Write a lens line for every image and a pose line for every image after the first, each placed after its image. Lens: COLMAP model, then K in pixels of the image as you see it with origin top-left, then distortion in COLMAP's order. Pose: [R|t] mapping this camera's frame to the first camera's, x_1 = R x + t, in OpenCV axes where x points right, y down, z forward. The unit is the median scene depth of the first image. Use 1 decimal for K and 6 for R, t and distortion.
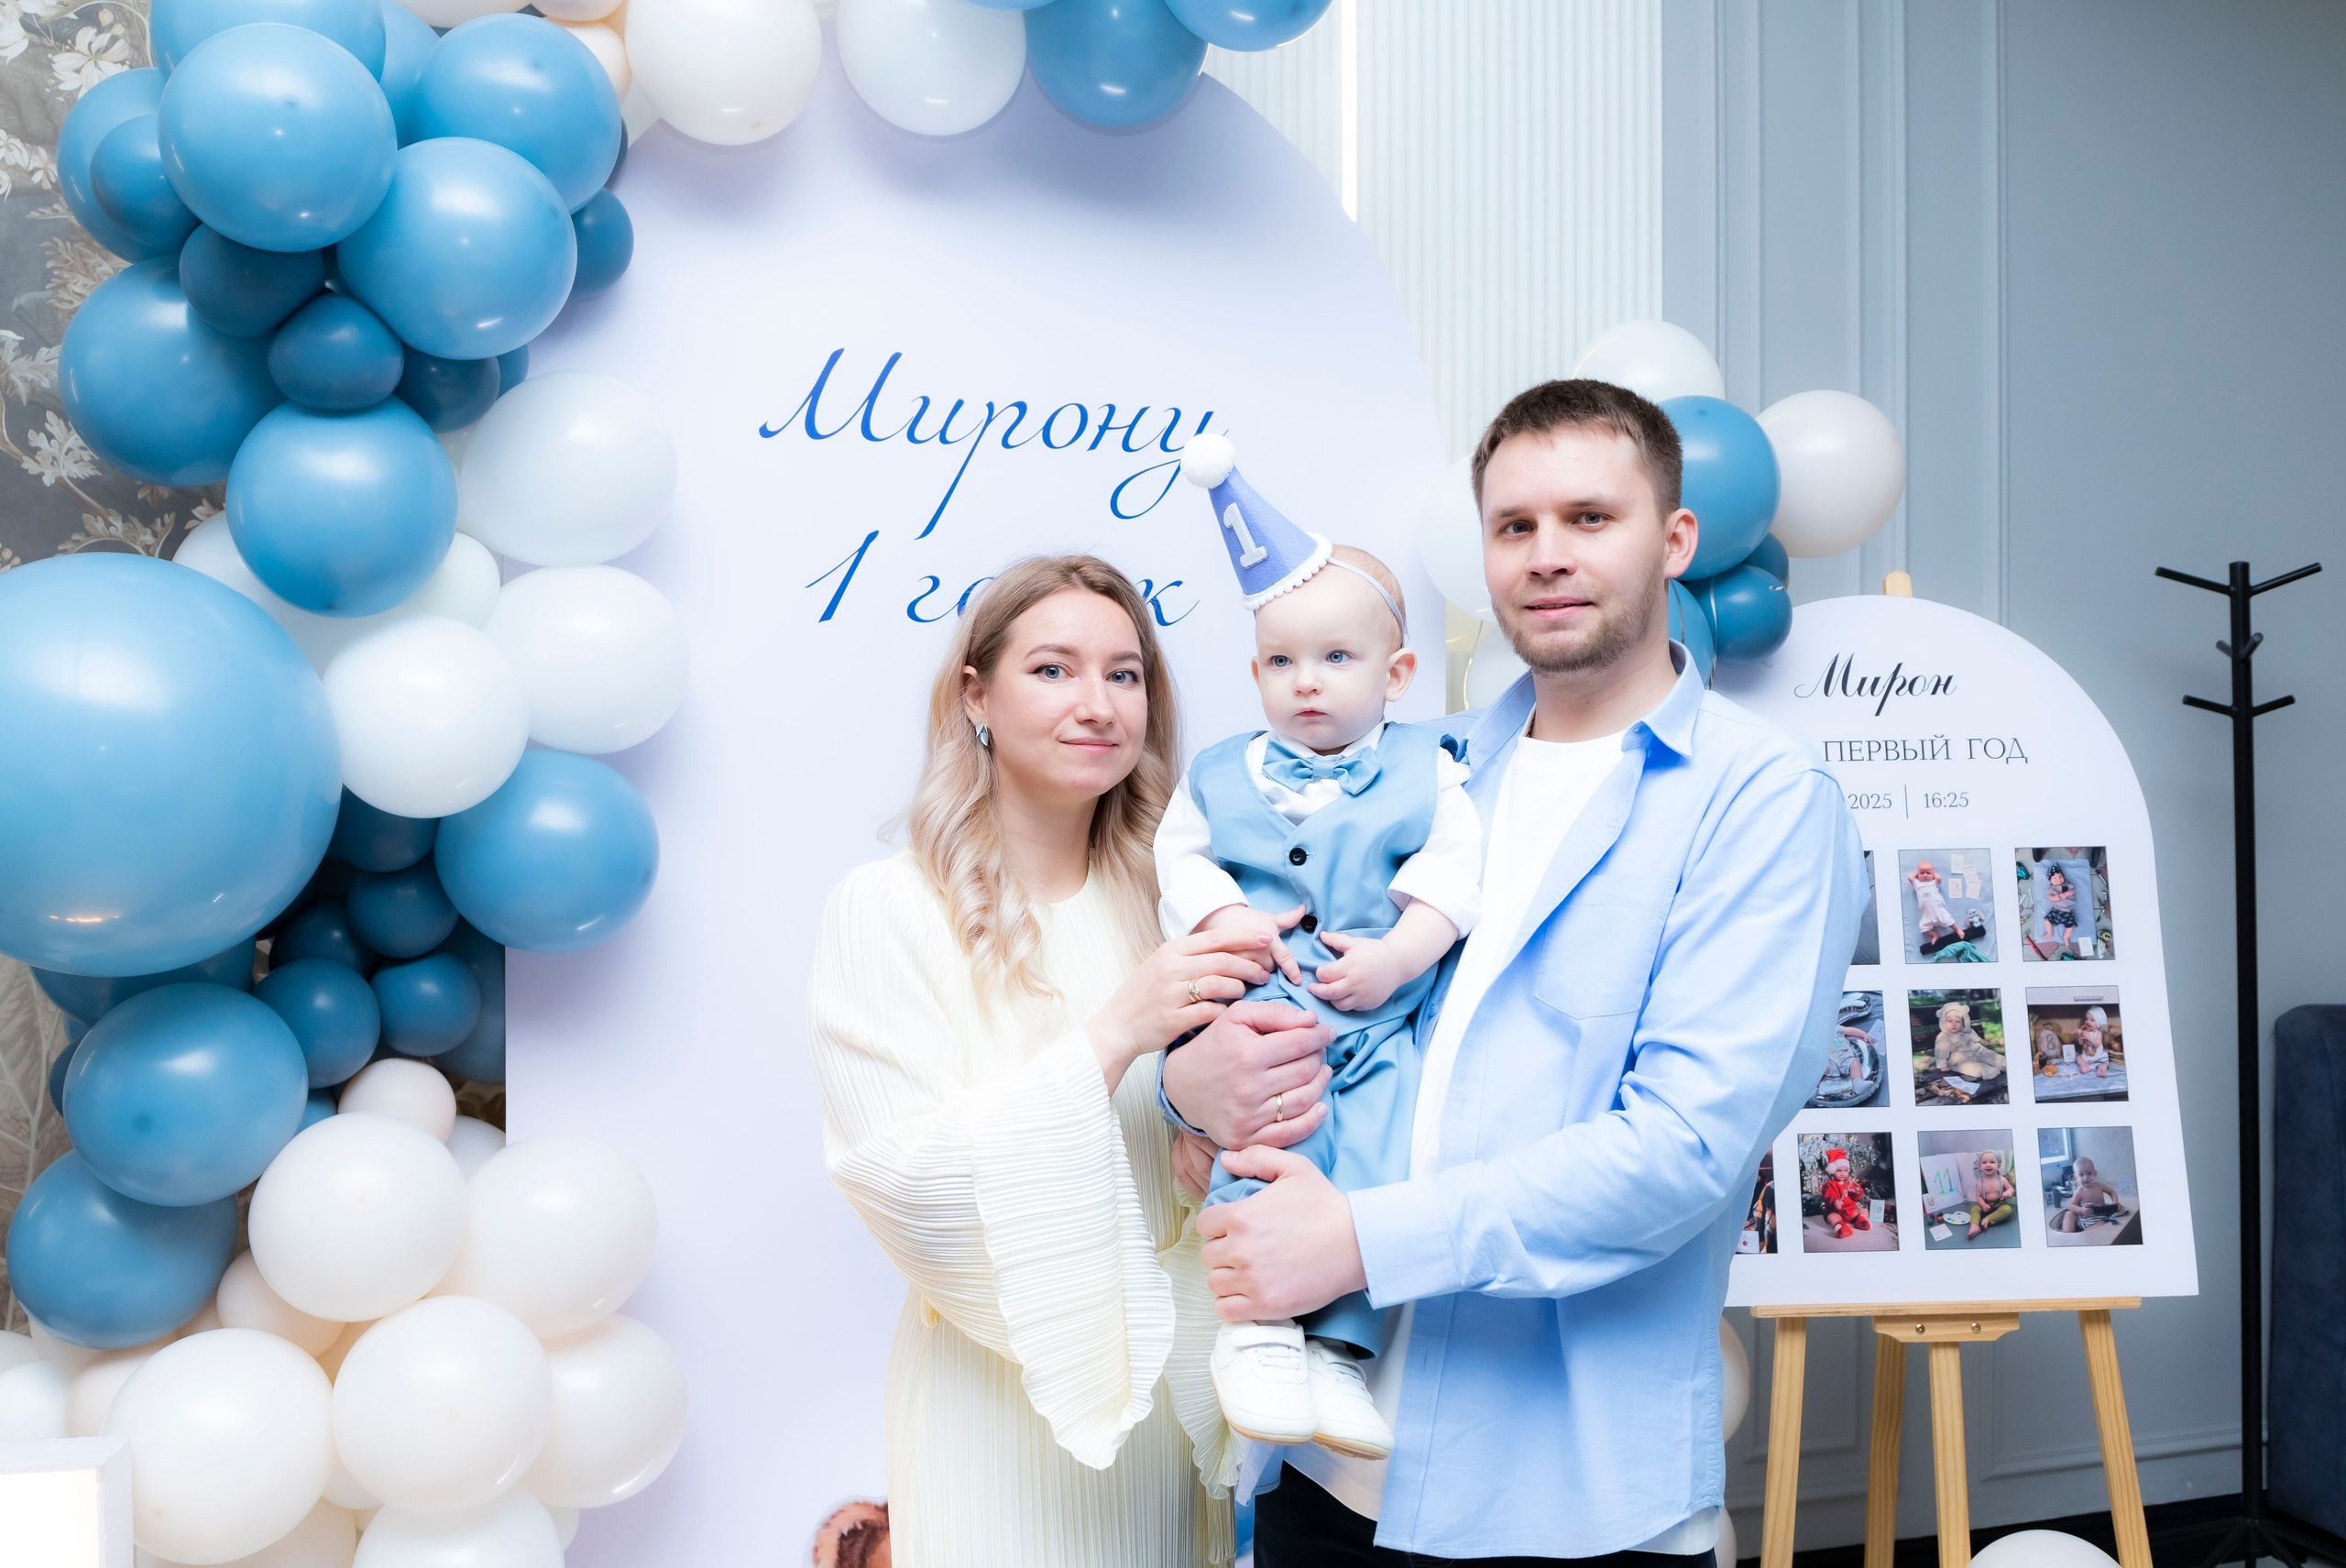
lens RADIAL K [[2231.5, 0, 1230.9], [0, 2231.5, 759.4], [0, 0, 1]] dist [-0.030502, 0.000000]
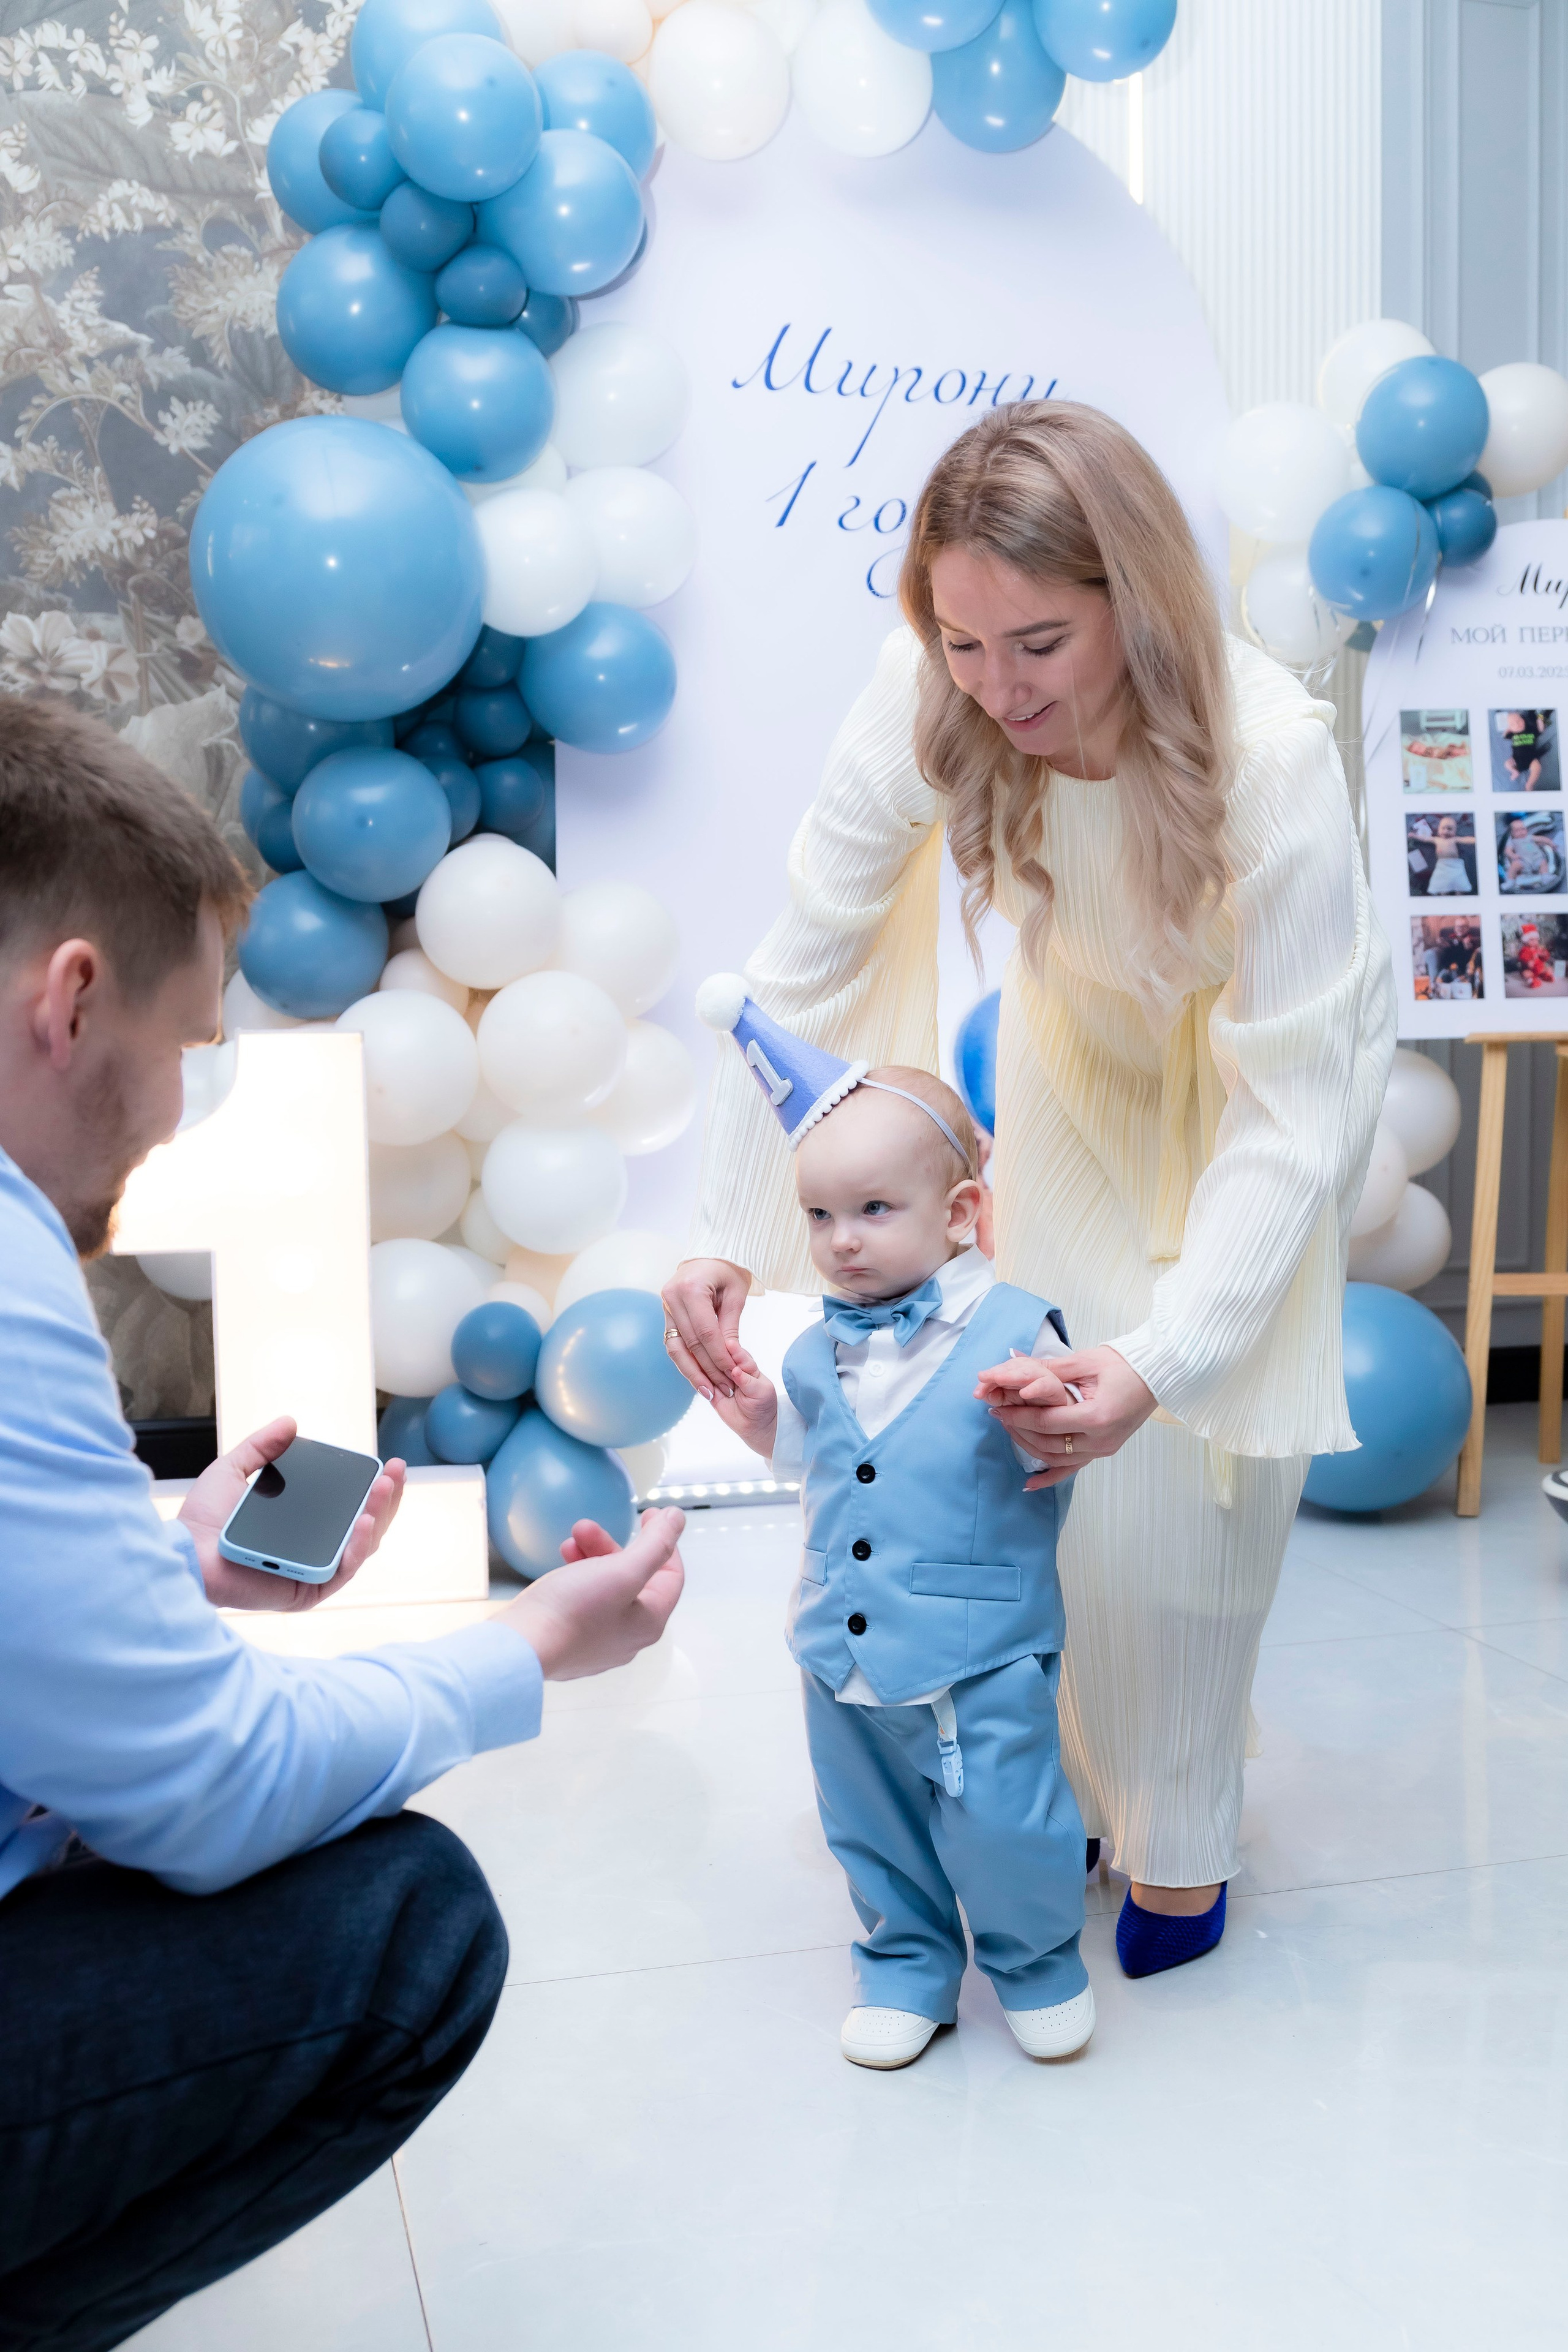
lens RADIAL K [[2178.9, 0, 773.4], [0, 2178.9, 1156.8], [0, 0, 1]] dist [-0.028199, 0.000000]
pose [[0.999504, -0.004310, -0.031209, -0.142203], [0.005975, 0.998553, 0.053444, 0.241473], [0.030933, -0.053604, 0.998083, -0.325984]]
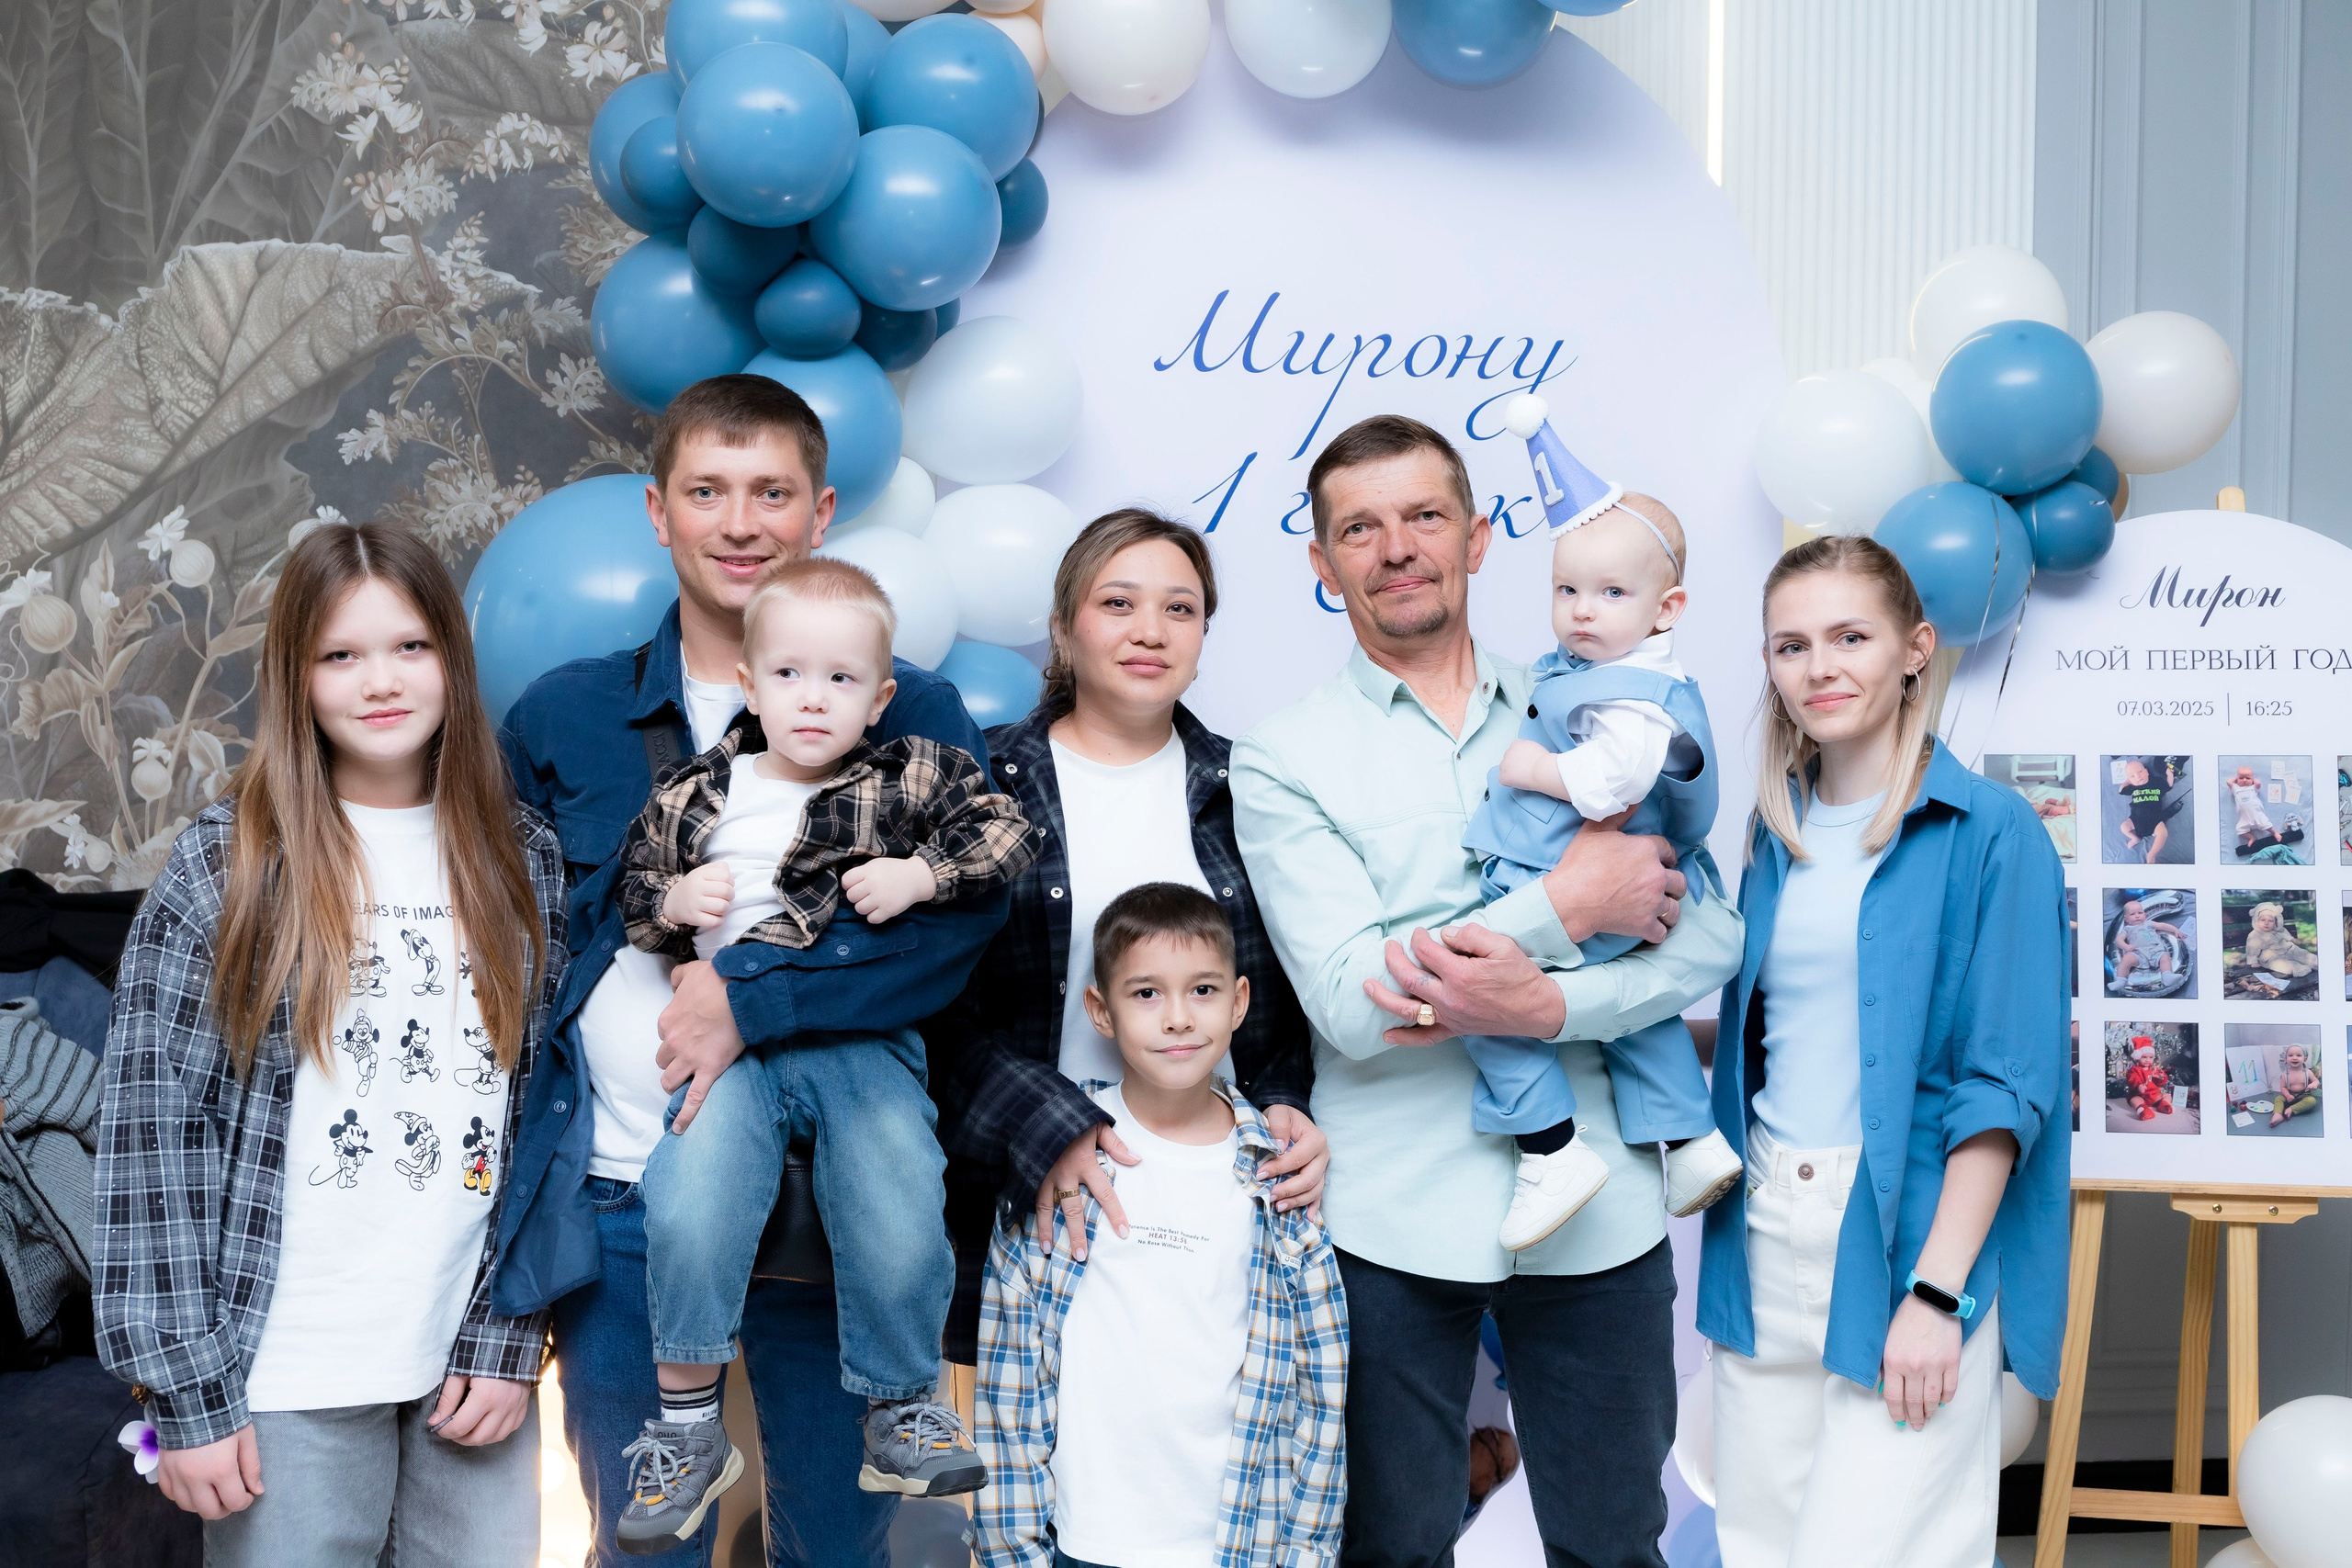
lens RADIAL K [[2458.6, 0, 1173.2], [0, 2458.6, 774.0], [0, 0, 1]] dist [-0.033798, 0.000000]
pose [[0.978180, 0.021353, -0.206659, 0.059447], [-0.014791, 0.999338, 0.033246, 0.018978], [0.207232, -0.029464, 0.977848, -0.223329]]
